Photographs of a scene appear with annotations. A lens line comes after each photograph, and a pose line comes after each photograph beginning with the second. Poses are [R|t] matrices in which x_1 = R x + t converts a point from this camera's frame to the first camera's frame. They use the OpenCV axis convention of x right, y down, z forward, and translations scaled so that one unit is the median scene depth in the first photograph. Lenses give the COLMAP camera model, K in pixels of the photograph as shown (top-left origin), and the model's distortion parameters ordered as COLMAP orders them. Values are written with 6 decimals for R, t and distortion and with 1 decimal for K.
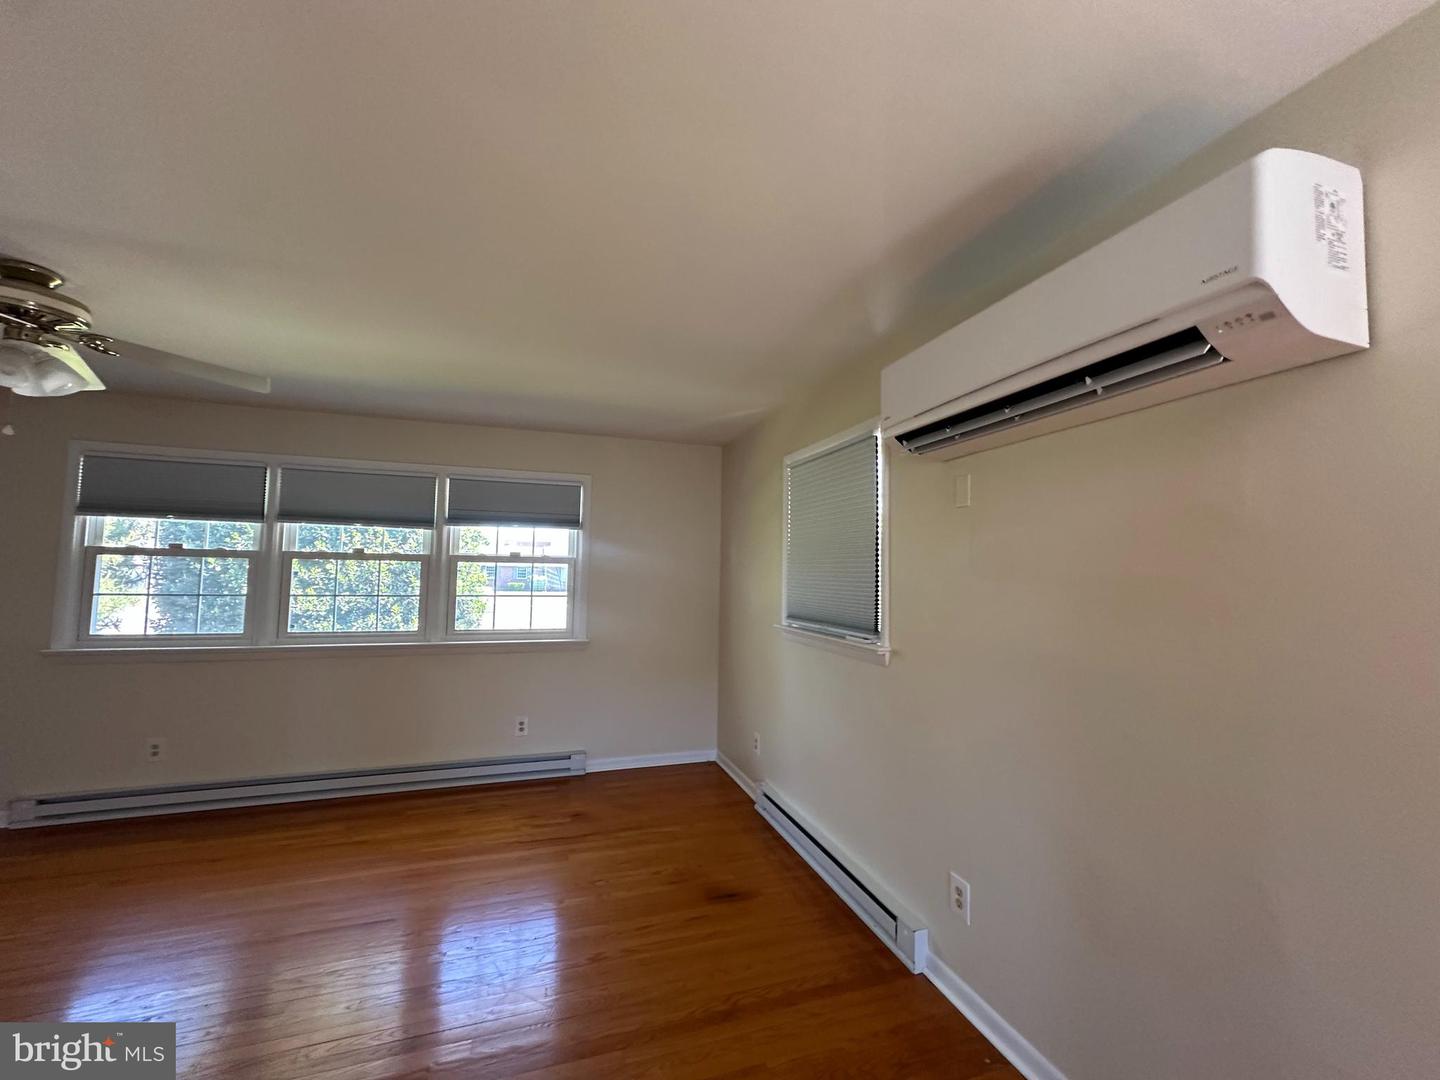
lens RADIAL K [[574.8, 0, 718.2], [0, 574.8, 540.4], [0, 0, 1]] dist [0.001273, 0.000106]
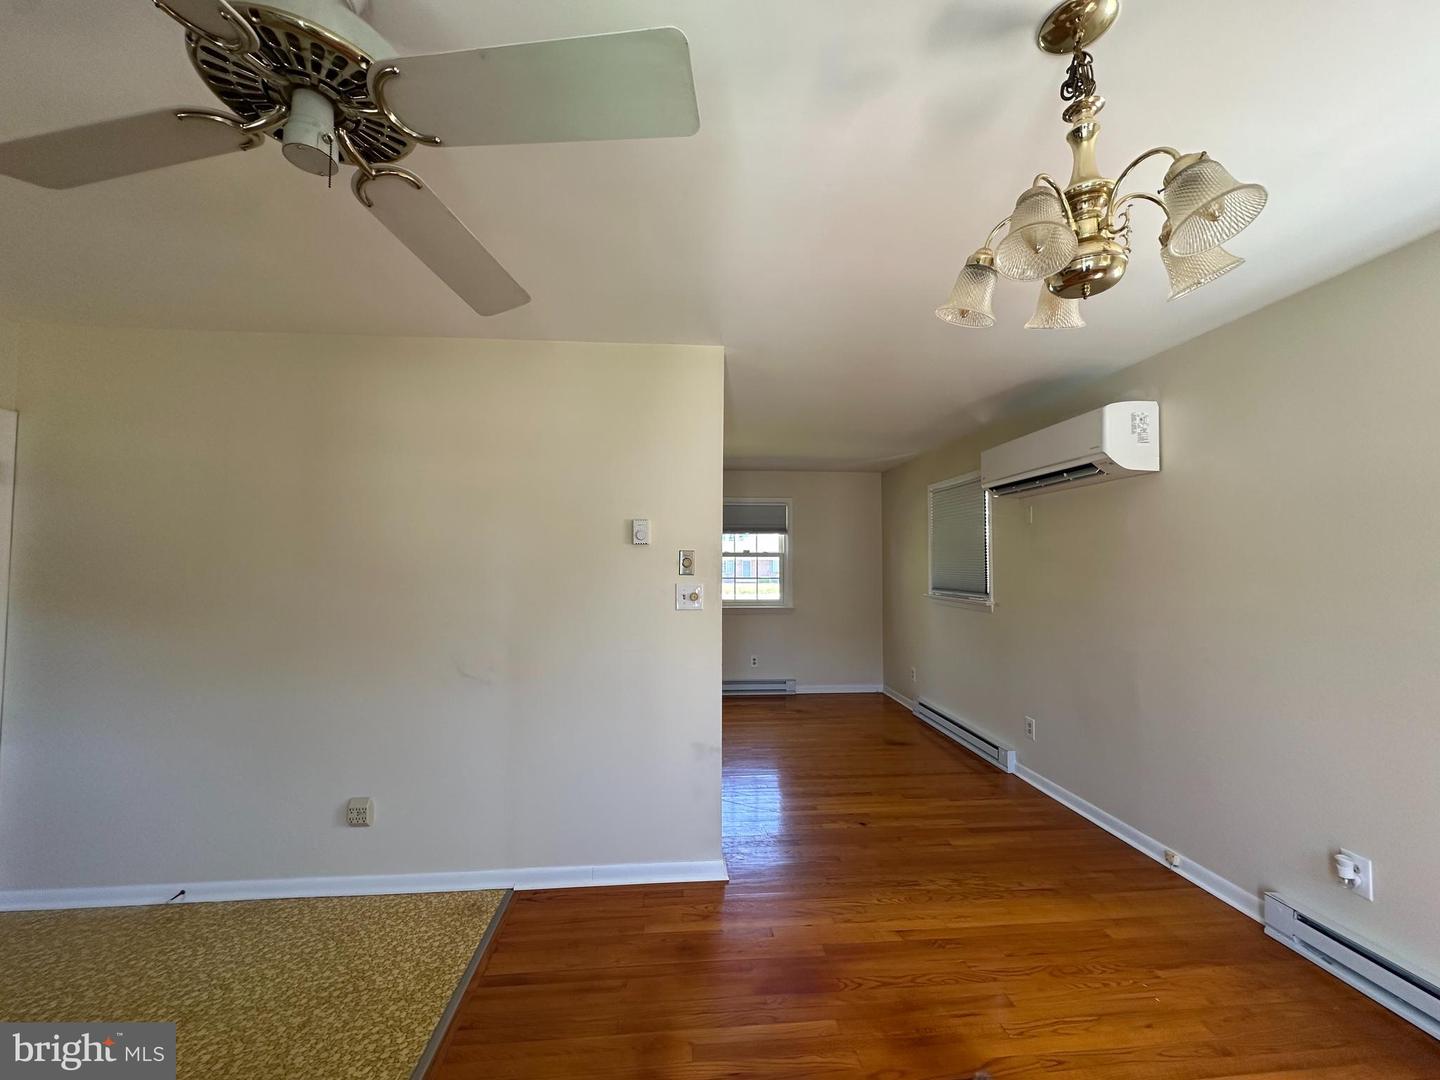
lens RADIAL K [[574.8, 0, 718.2], [0, 574.8, 540.4], [0, 0, 1]] dist [0.001273, 0.000106]
pose [[0.970873, -0.023330, -0.238454, -0.068205], [0.026818, 0.999575, 0.011392, -0.030973], [0.238087, -0.017455, 0.971087, -0.644748]]
